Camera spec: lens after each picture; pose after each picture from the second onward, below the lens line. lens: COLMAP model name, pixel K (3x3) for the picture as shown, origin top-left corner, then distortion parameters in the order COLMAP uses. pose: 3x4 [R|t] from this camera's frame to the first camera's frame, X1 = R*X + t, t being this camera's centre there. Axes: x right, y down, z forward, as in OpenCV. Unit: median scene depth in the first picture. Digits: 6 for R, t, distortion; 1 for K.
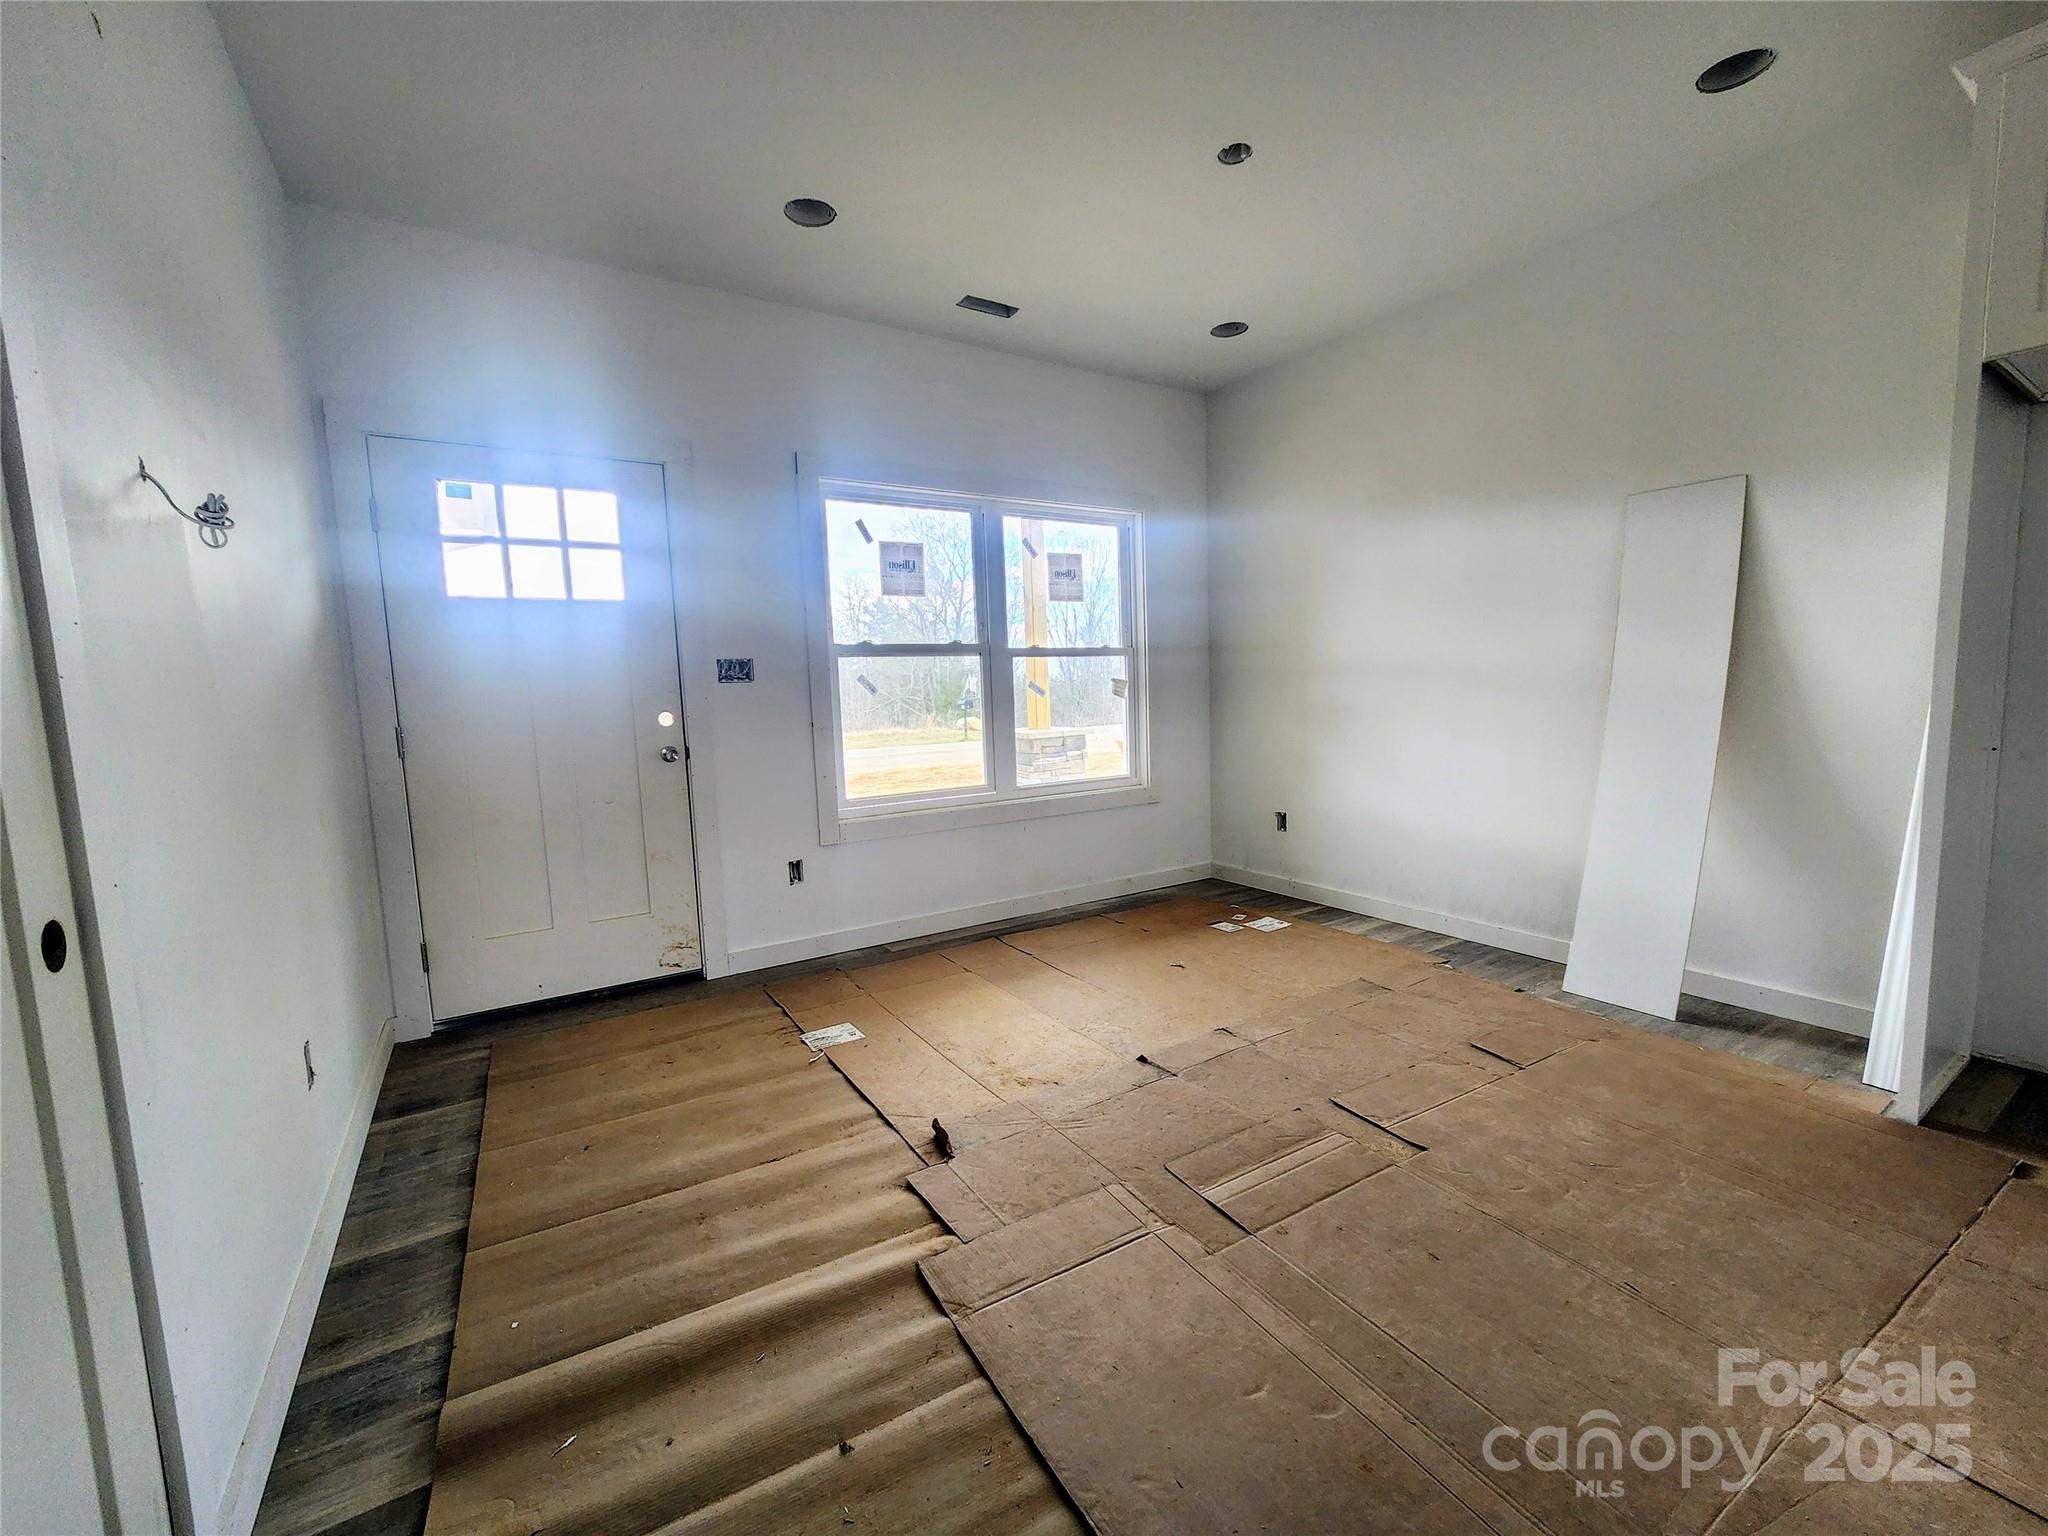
lens RADIAL K [[827.2, 0, 1018.6], [0, 827.2, 777.0], [0, 0, 1]] dist [-0.000735, -0.000166]
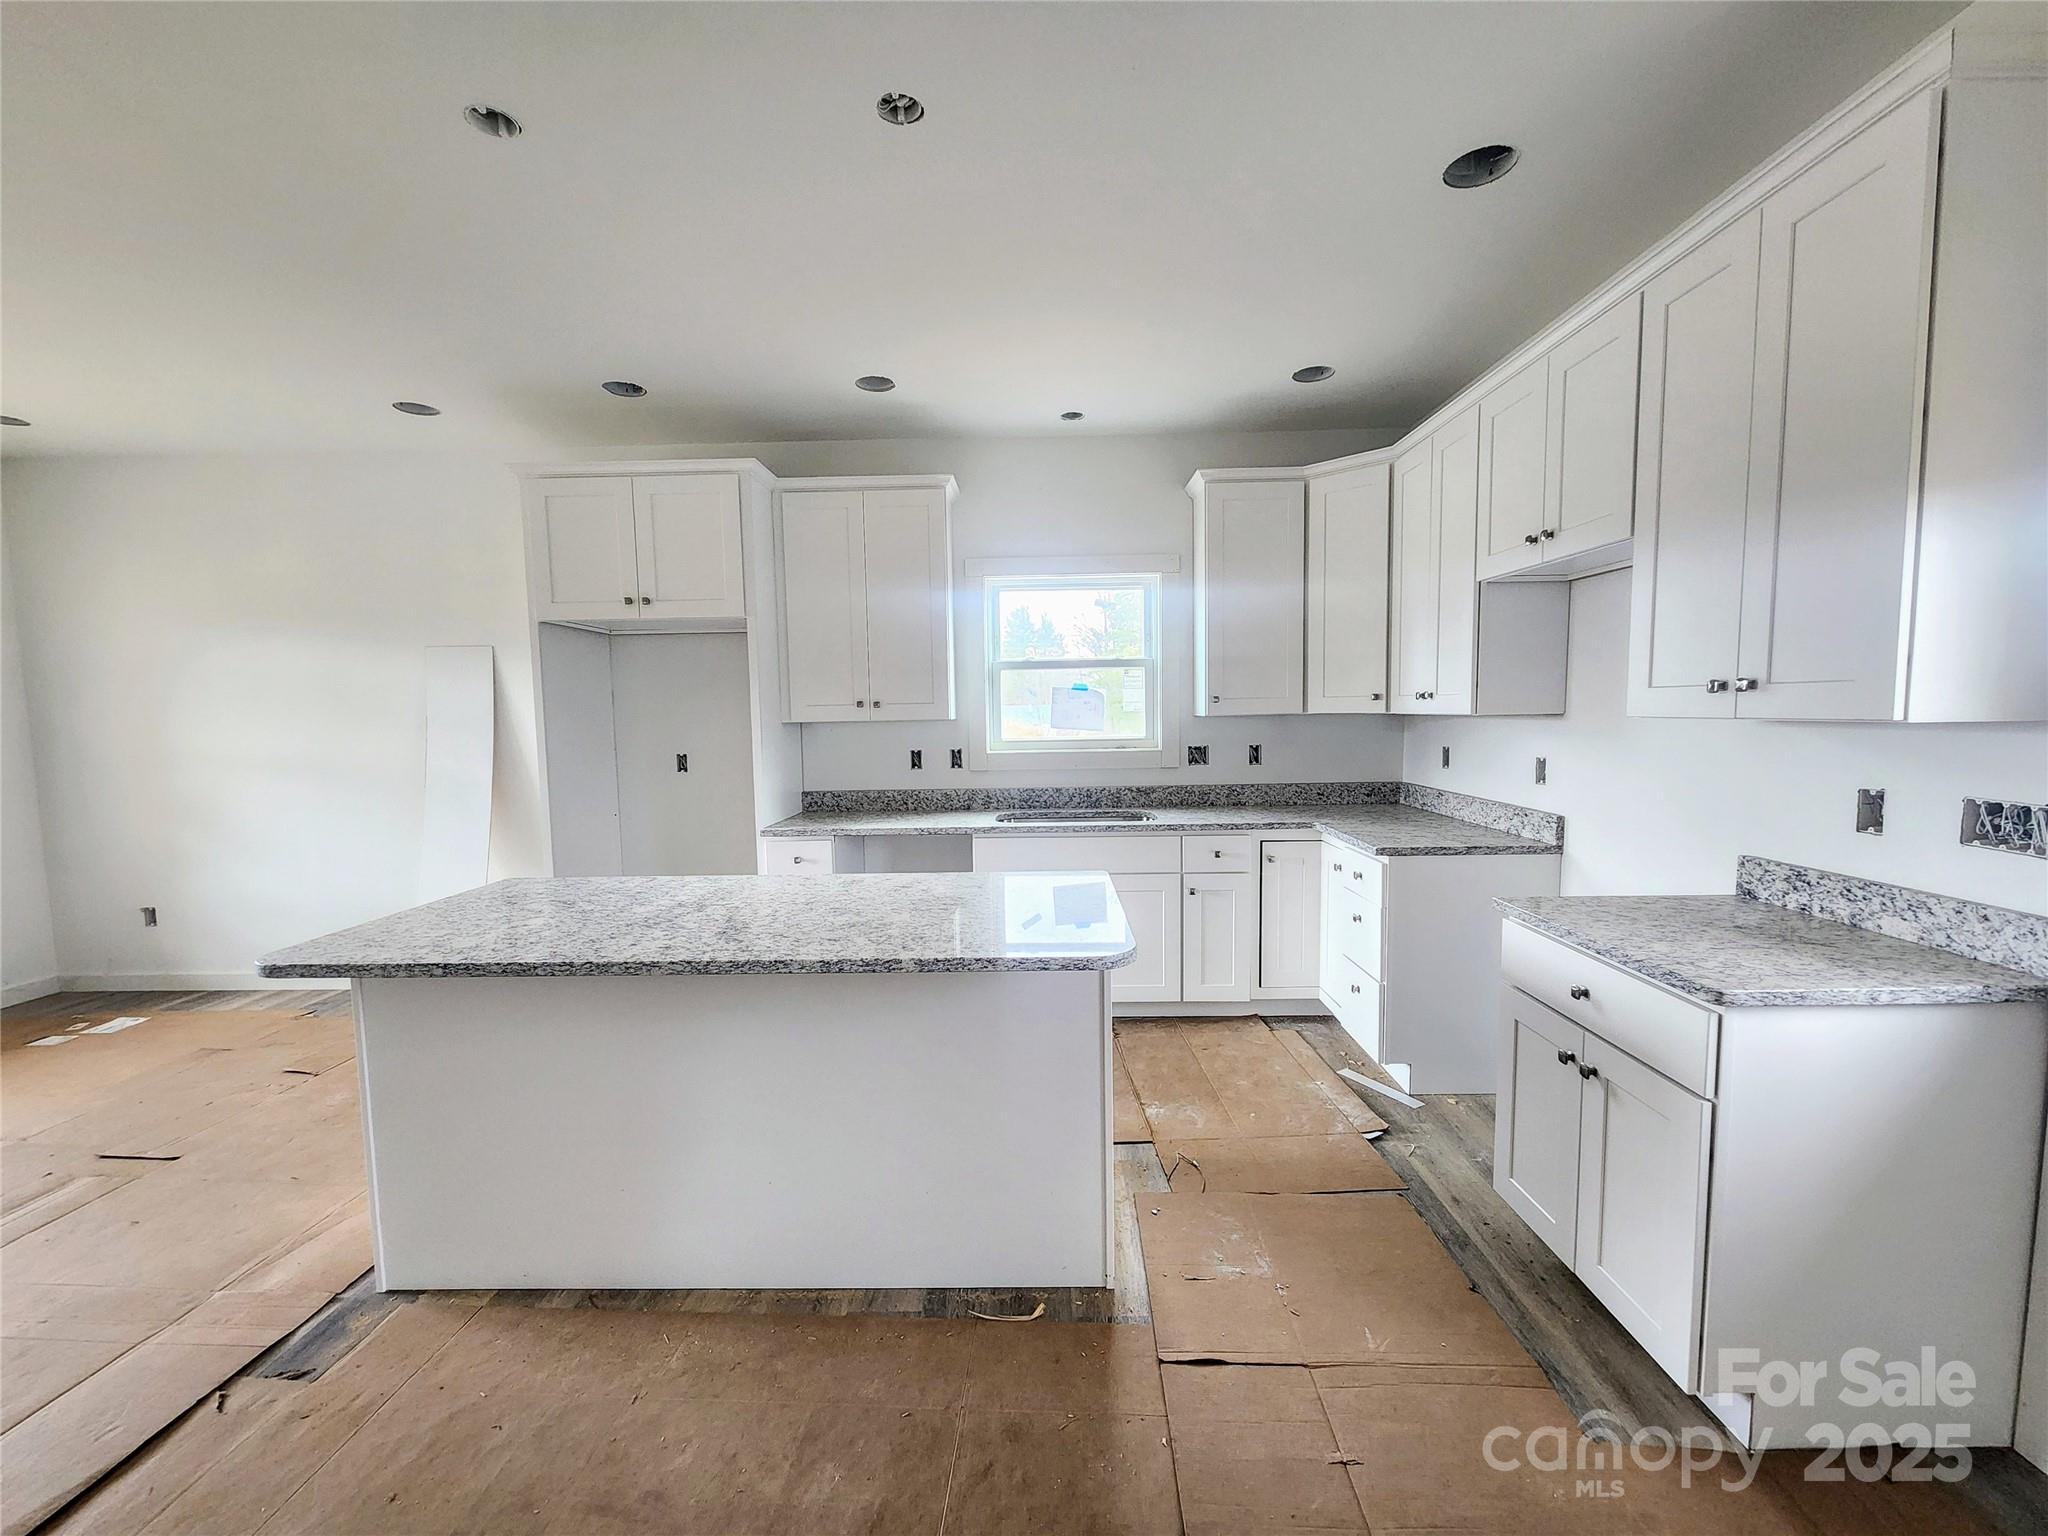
lens RADIAL K [[827.2, 0, 1029.3], [0, 827.2, 774.6], [0, 0, 1]] dist [-0.000735, -0.000166]
pose [[0.538197, -0.039334, 0.841901, 0.071189], [0.087169, 0.996151, -0.009183, -0.015880], [-0.838299, 0.078330, 0.539555, -0.476660]]
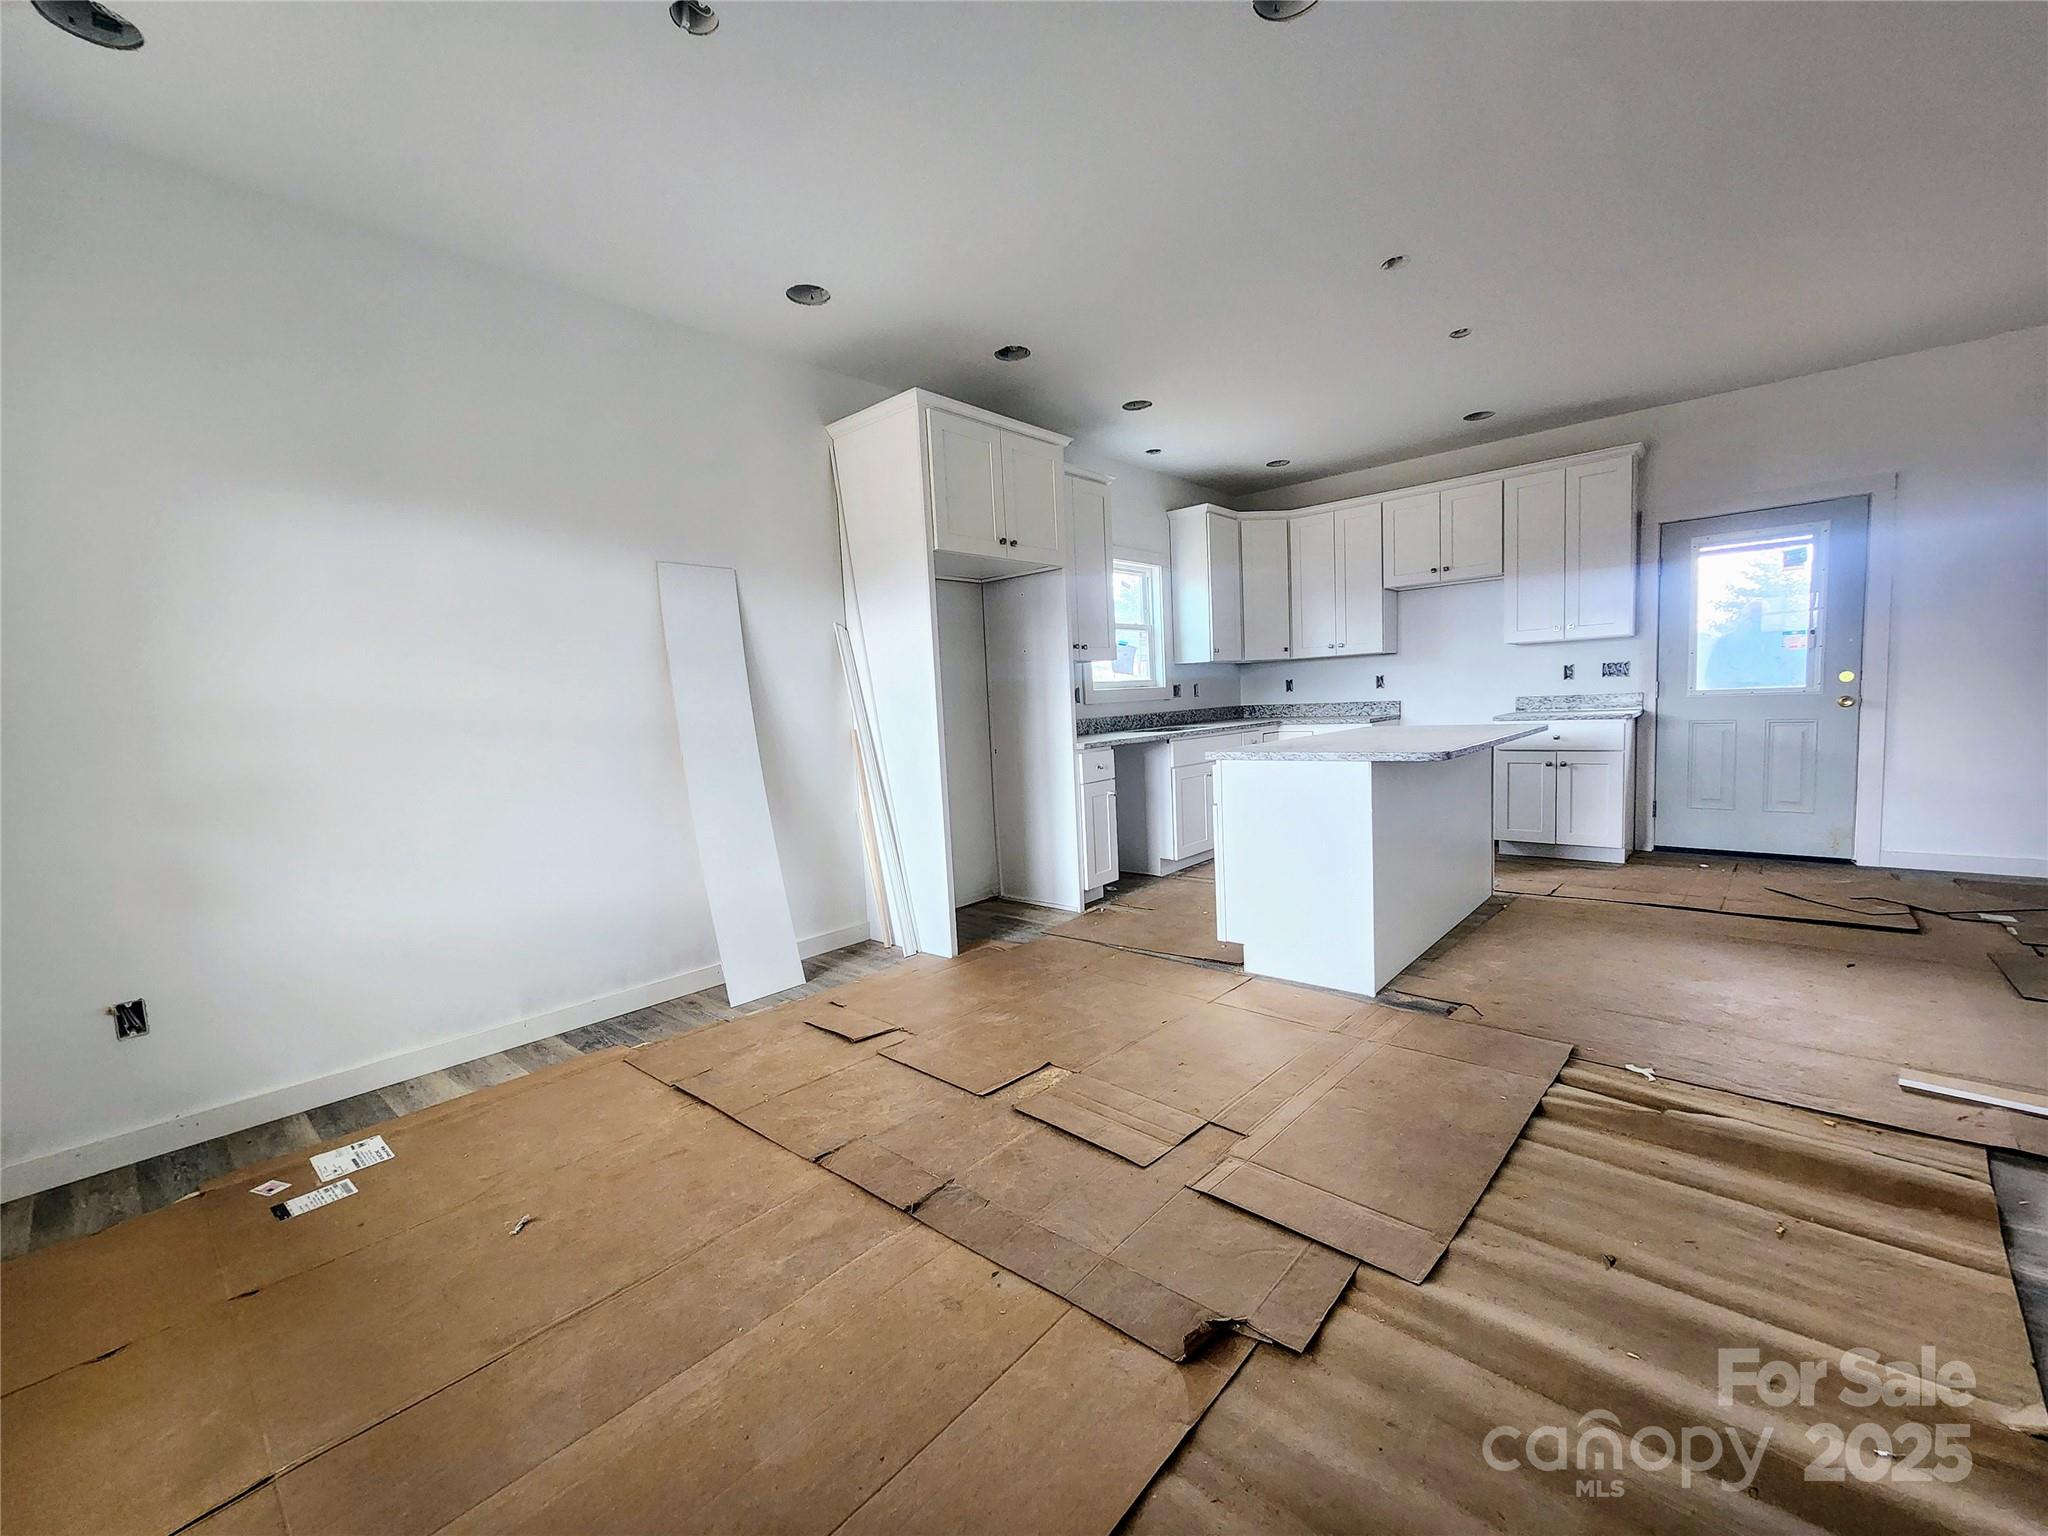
lens RADIAL K [[827.2, 0, 1035.3], [0, 827.2, 770.2], [0, 0, 1]] dist [-0.000735, -0.000166]
pose [[-0.286793, -0.032453, 0.957443, -0.380881], [0.161673, 0.983452, 0.081762, -0.057132], [-0.944252, 0.178241, -0.276800, 0.678044]]
